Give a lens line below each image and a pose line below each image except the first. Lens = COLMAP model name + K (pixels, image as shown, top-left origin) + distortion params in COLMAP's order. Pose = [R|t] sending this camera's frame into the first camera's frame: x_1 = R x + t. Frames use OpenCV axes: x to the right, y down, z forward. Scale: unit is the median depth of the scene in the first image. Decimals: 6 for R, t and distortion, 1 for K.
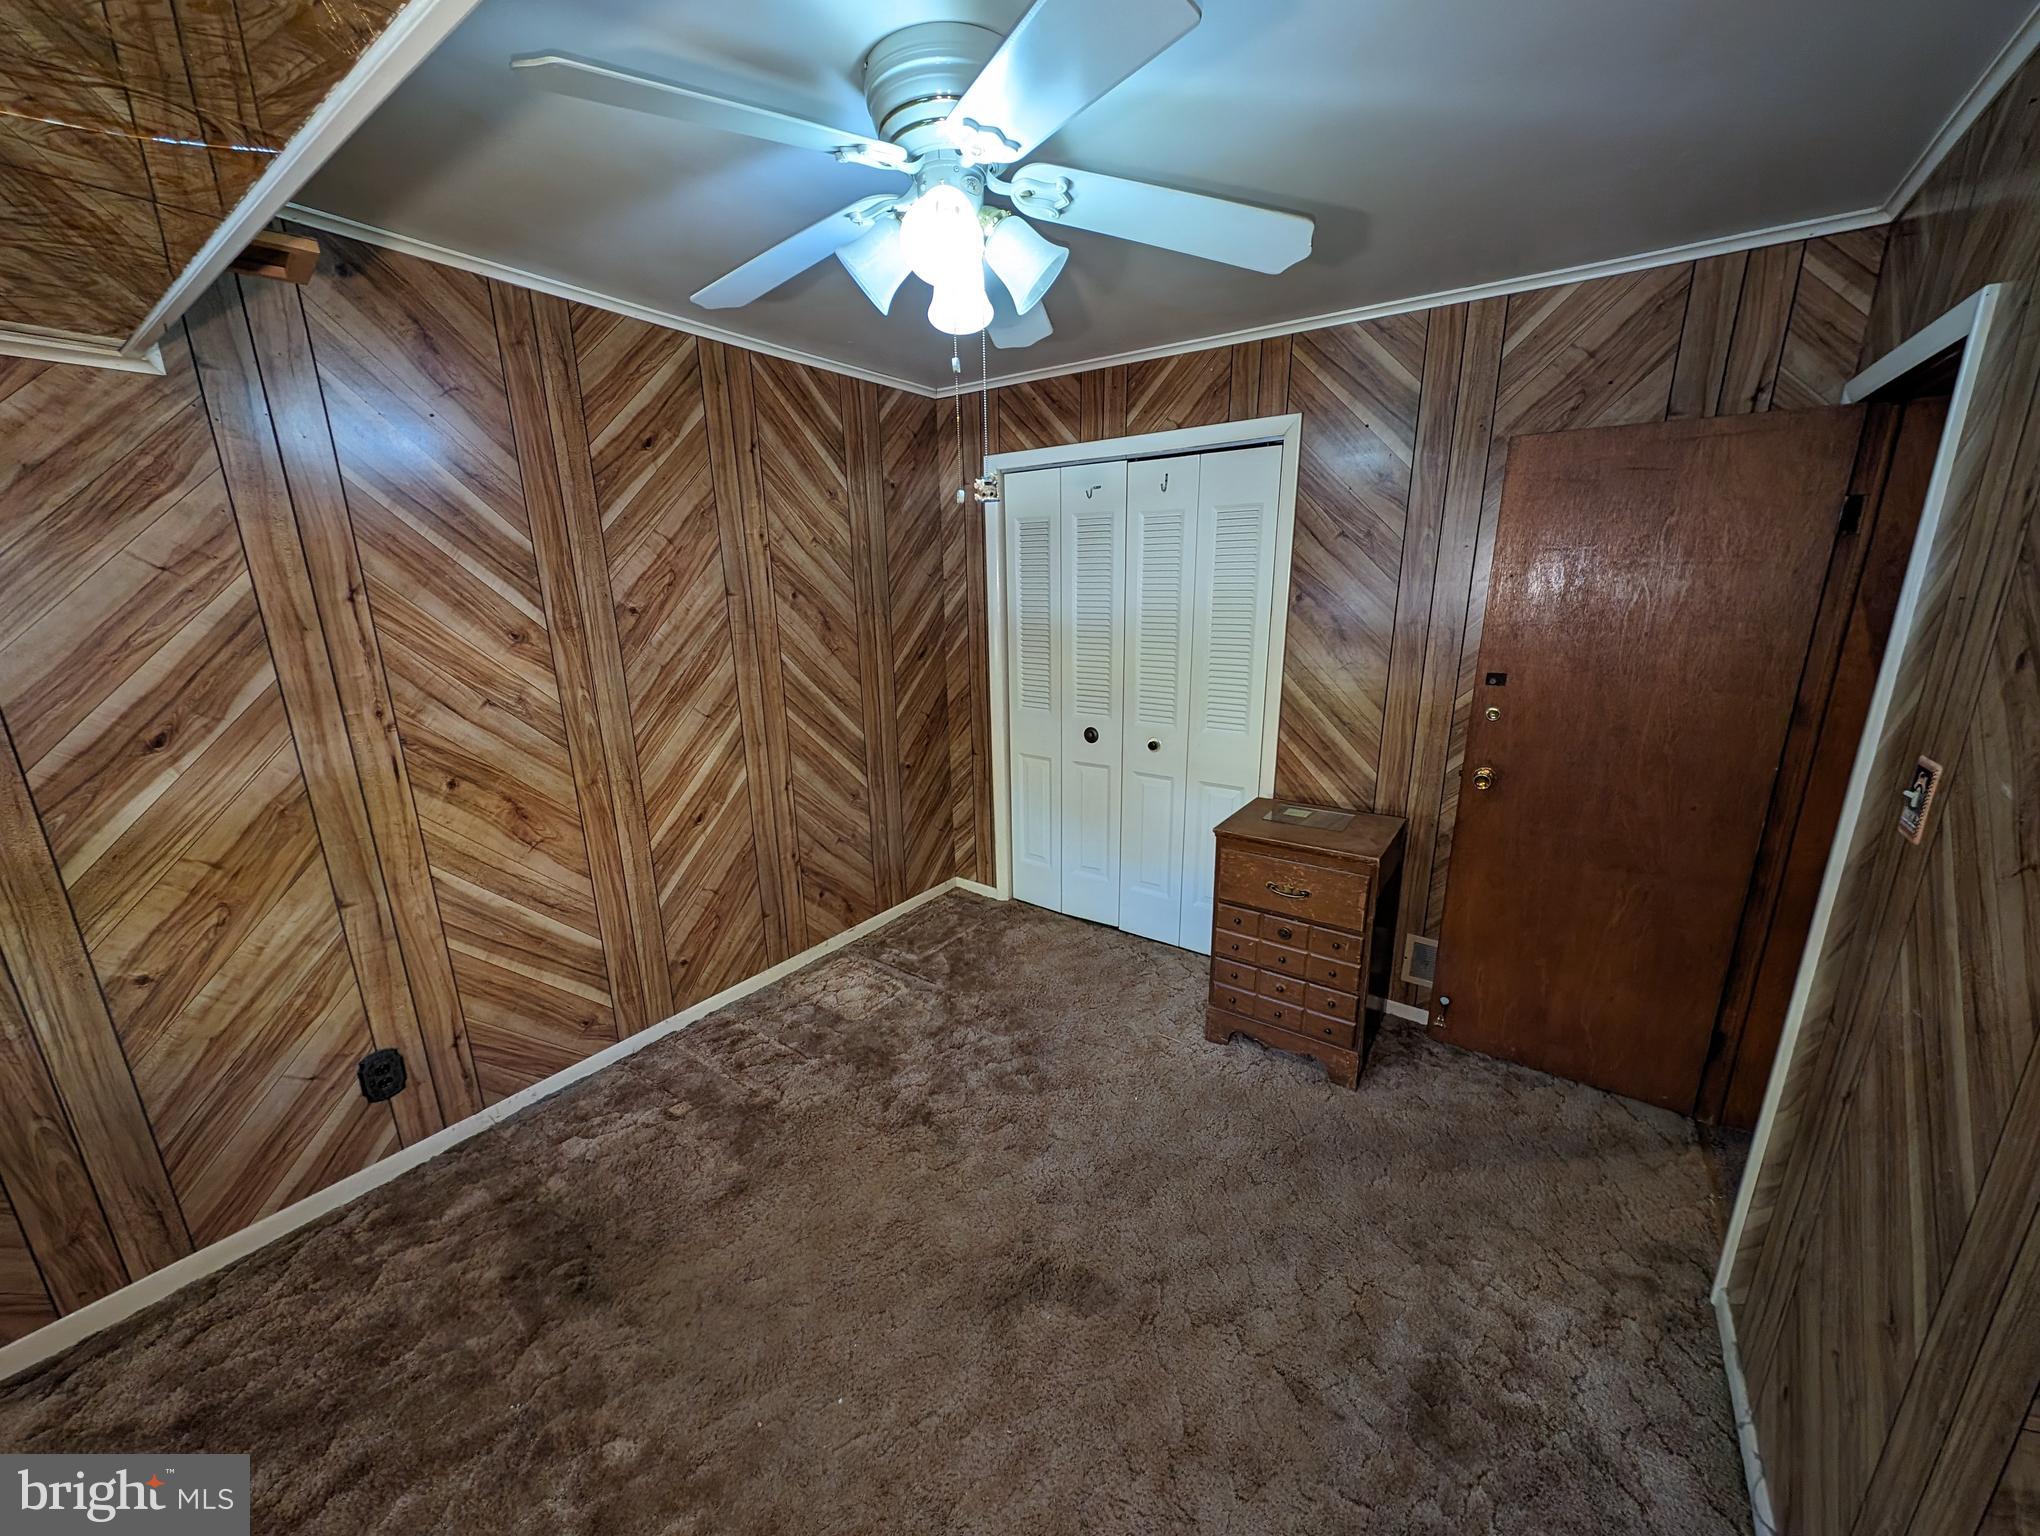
lens RADIAL K [[759.4, 0, 1013.3], [0, 759.4, 772.4], [0, 0, 1]] dist [0.011420, -0.017280]
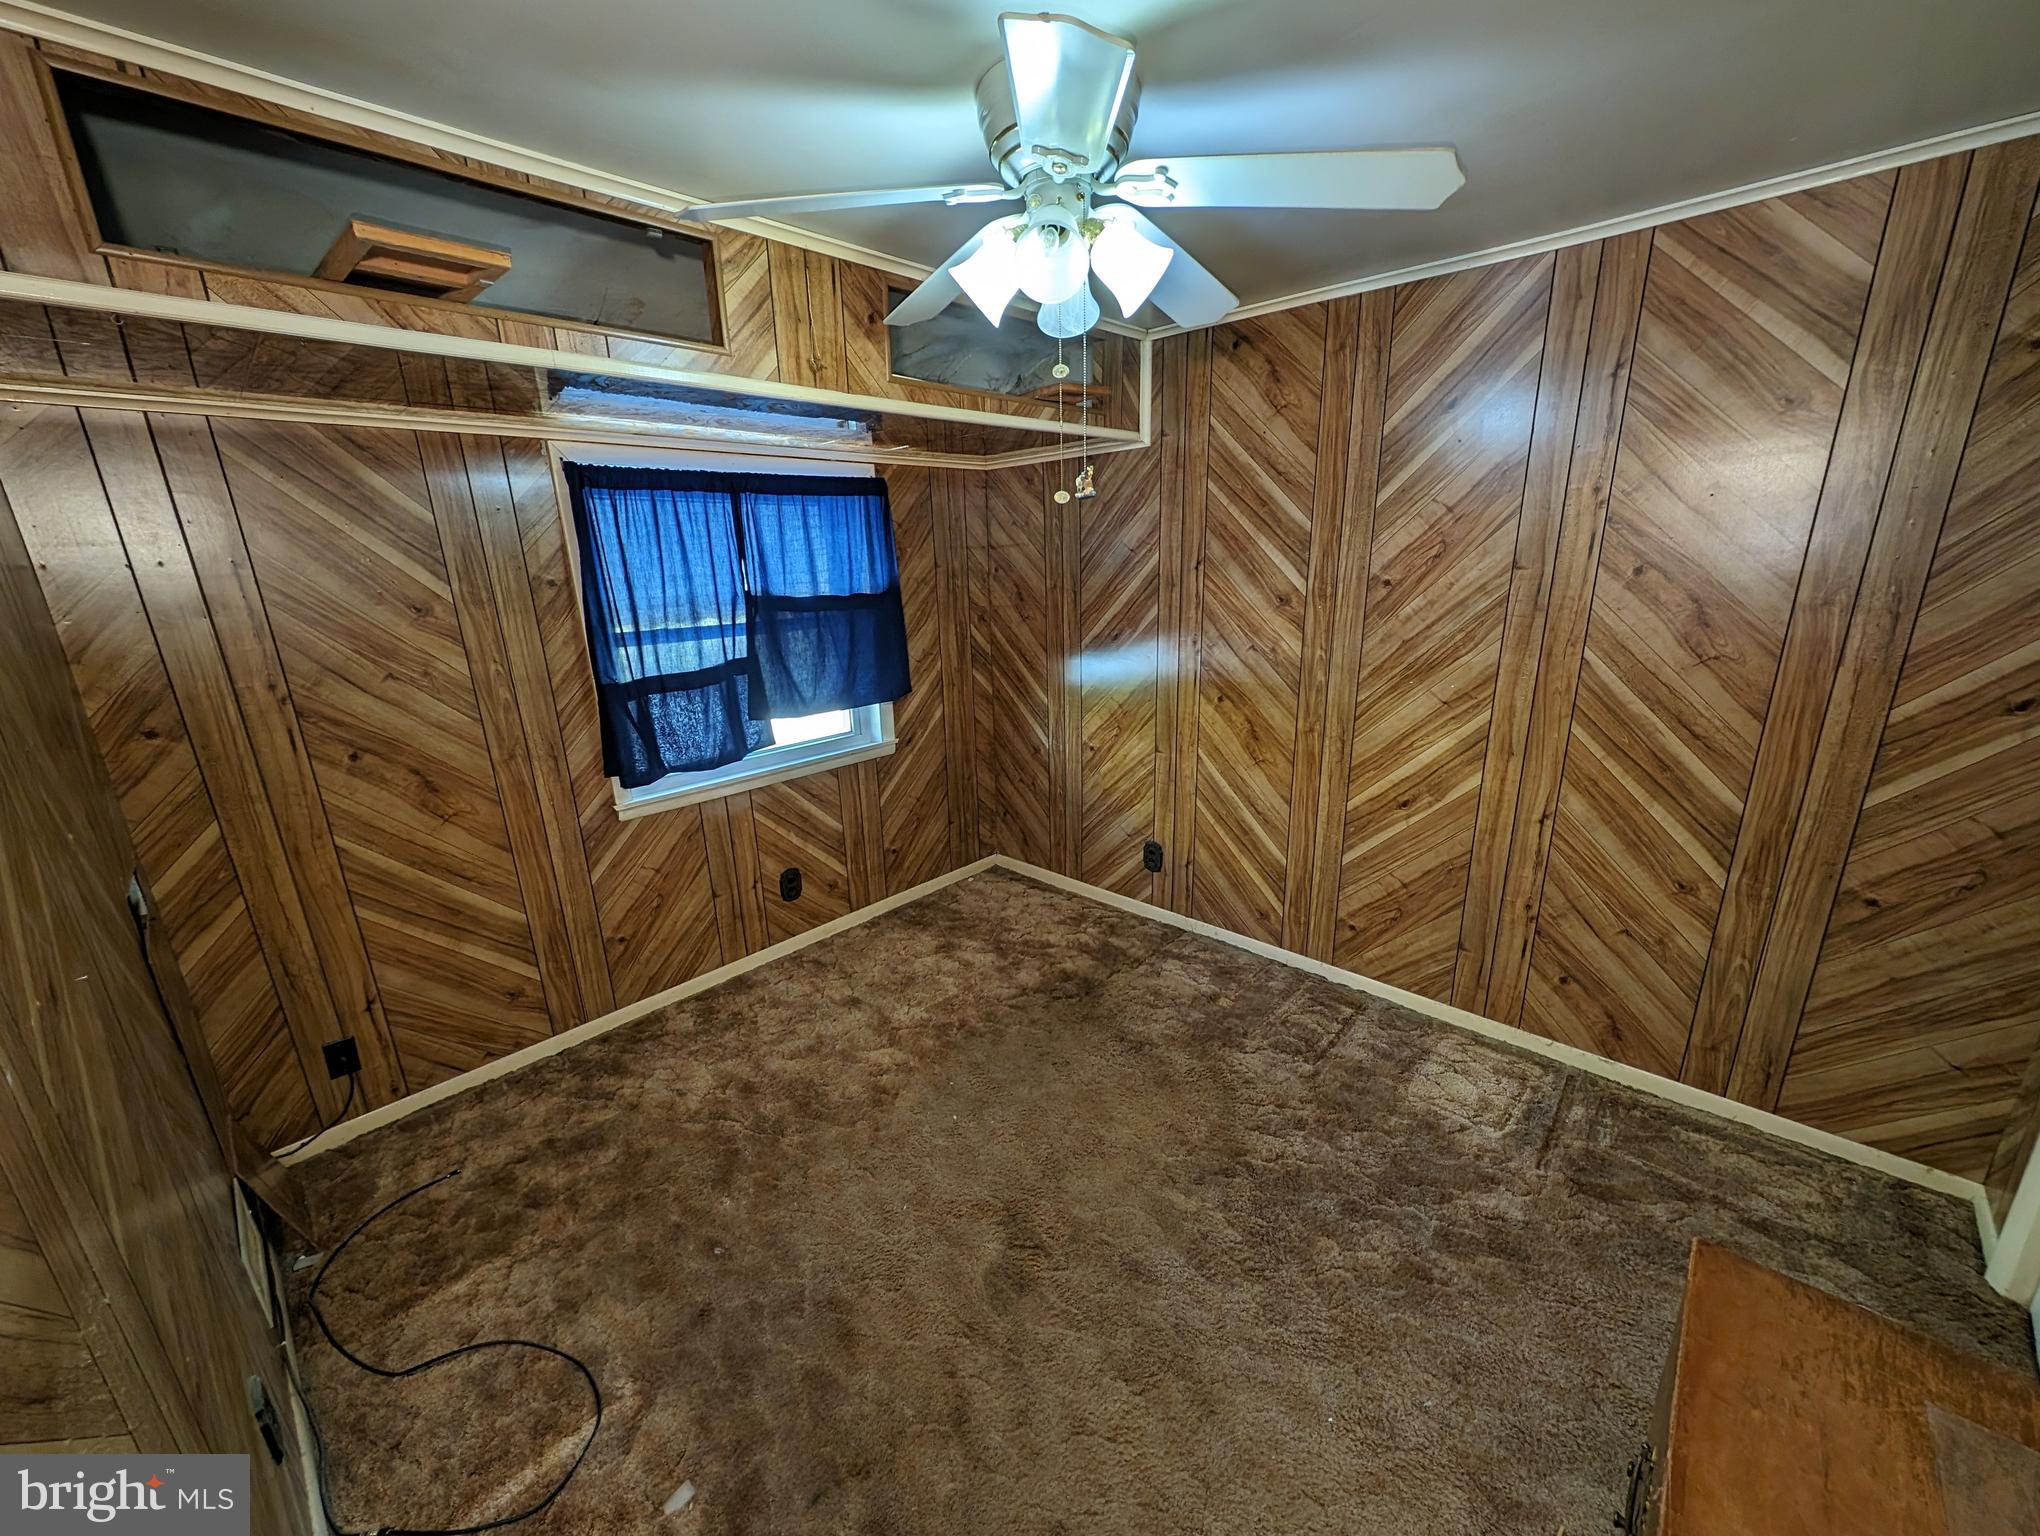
lens RADIAL K [[759.4, 0, 1013.3], [0, 759.4, 772.4], [0, 0, 1]] dist [0.011420, -0.017280]
pose [[-0.144751, 0.288348, -0.946521, 0.602611], [-0.208406, 0.926252, 0.314045, -0.189448], [0.967272, 0.242719, -0.073982, 0.639180]]
